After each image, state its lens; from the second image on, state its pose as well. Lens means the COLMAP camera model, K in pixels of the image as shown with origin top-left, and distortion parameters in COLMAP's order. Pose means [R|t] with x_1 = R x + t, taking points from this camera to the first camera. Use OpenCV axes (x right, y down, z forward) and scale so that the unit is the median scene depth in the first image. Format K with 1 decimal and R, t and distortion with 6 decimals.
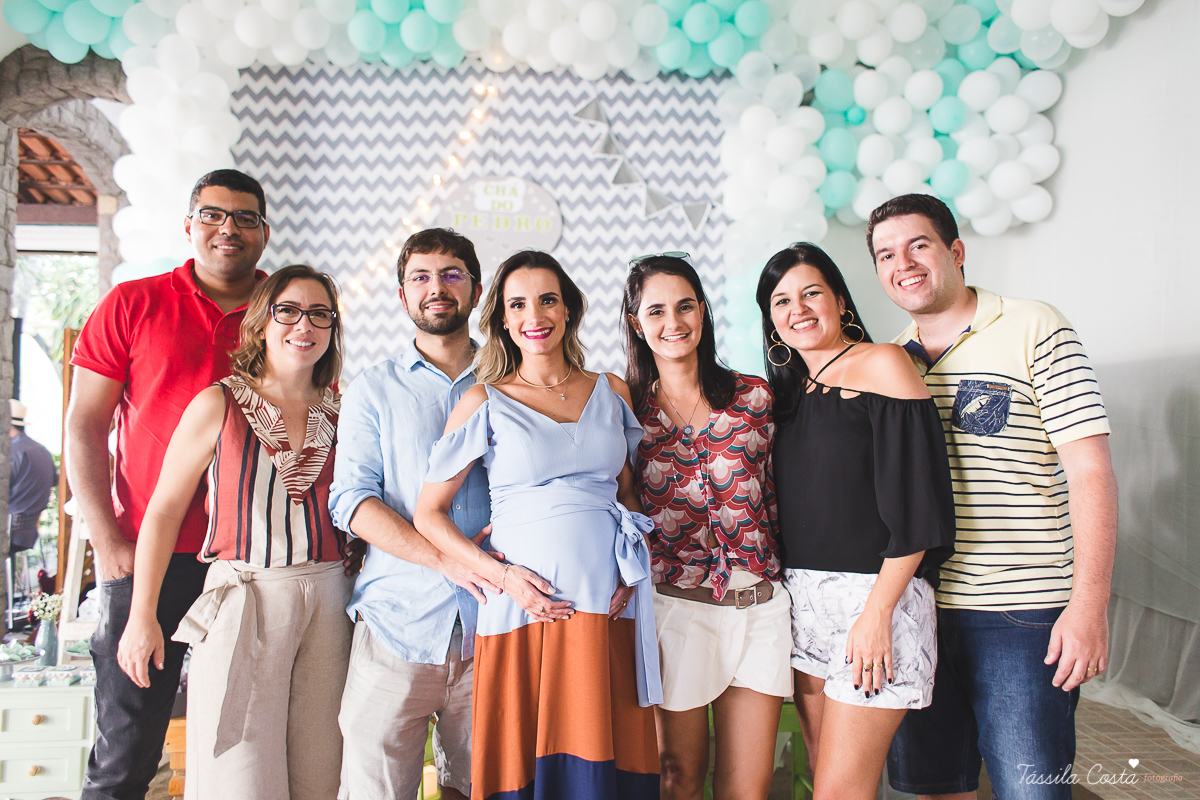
lens RADIAL K [[987.7, 0, 608.0], [0, 987.7, 396.2], [0, 0, 1]] dist [0.019712, -0.009624]
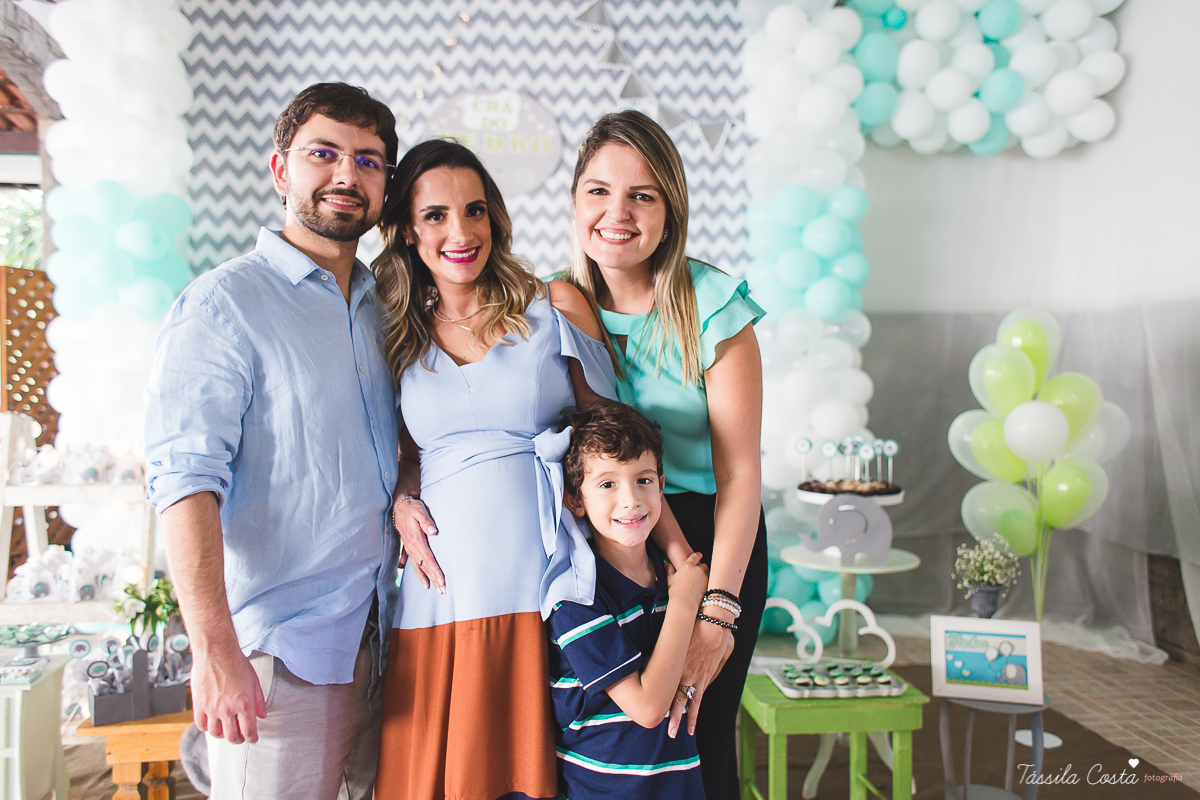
lens RADIAL K [[987.7, 0, 607.3], [0, 987.7, 407.5], [0, 0, 1]] dist [0.019712, -0.009624]
pose [[0.999830, -0.005358, 0.017646, -0.023474], [0.004324, 0.998301, 0.058107, 0.009242], [-0.017928, -0.058021, 0.998154, 0.102913]]
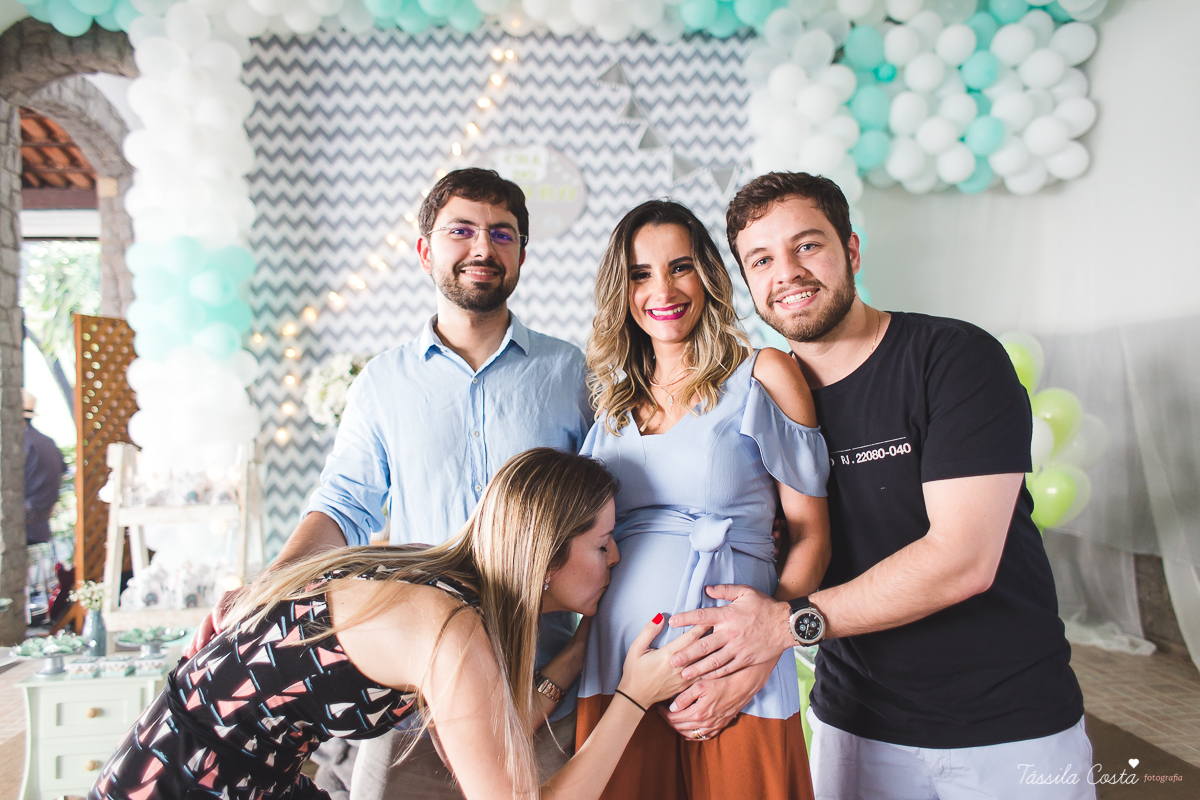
lens RADIAL K [[987.7, 0, 604.0], [0, 987.7, 399.9], [0, 0, 1]] dist [0.019712, -0.009624]
pose [[0.999544, -0.026817, 0.013891, -0.048533], [0.026524, 0.999431, 0.020851, 0.009806], [-0.014442, -0.020473, 0.999686, 0.024063]]
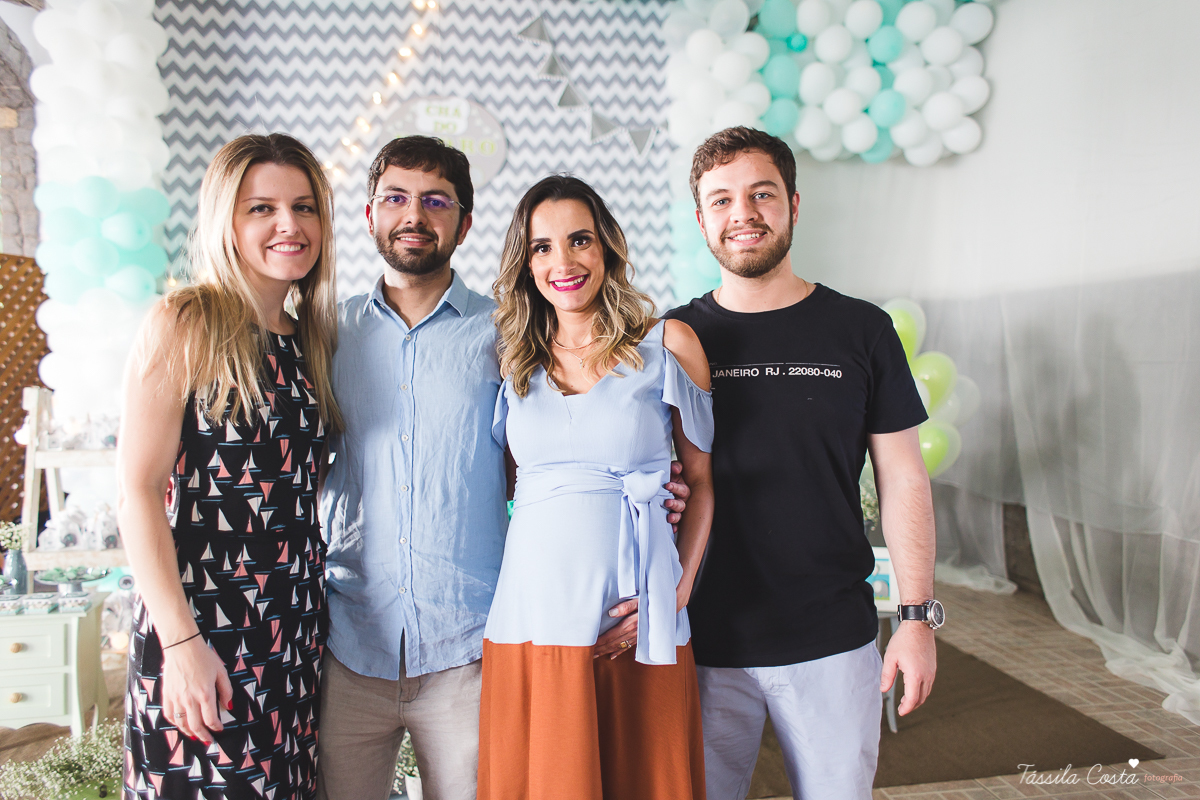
lens RADIAL K [[987.7, 0, 614.5], [0, 987.7, 404.7], [0, 0, 1]] dist [0.019712, -0.009624]
pose [[0.994381, -0.010831, 0.105308, -0.046573], [0.002326, 0.996748, 0.080551, 0.003366], [-0.105838, -0.079853, 0.991172, -0.013022]]
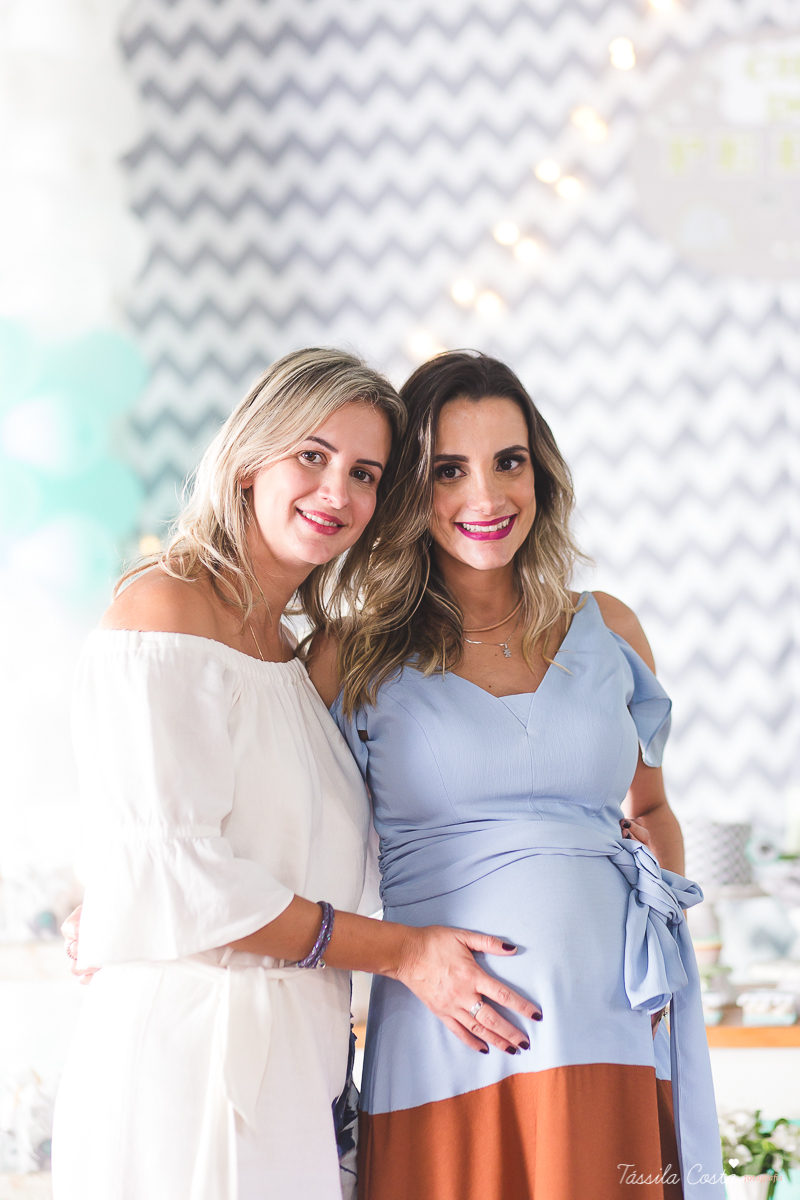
lens RADIAL K [[2985.8, 0, 369.1], [0, 2985.8, 603.3], [0, 0, 1]] dist [0.236519, 0.000000]
pose [[0.973073, -0.044913, -0.226081, -0.014505], [0.044777, 0.998981, -0.005732, -0.004671], [0.226108, -0.004545, 0.974092, -0.154927]]
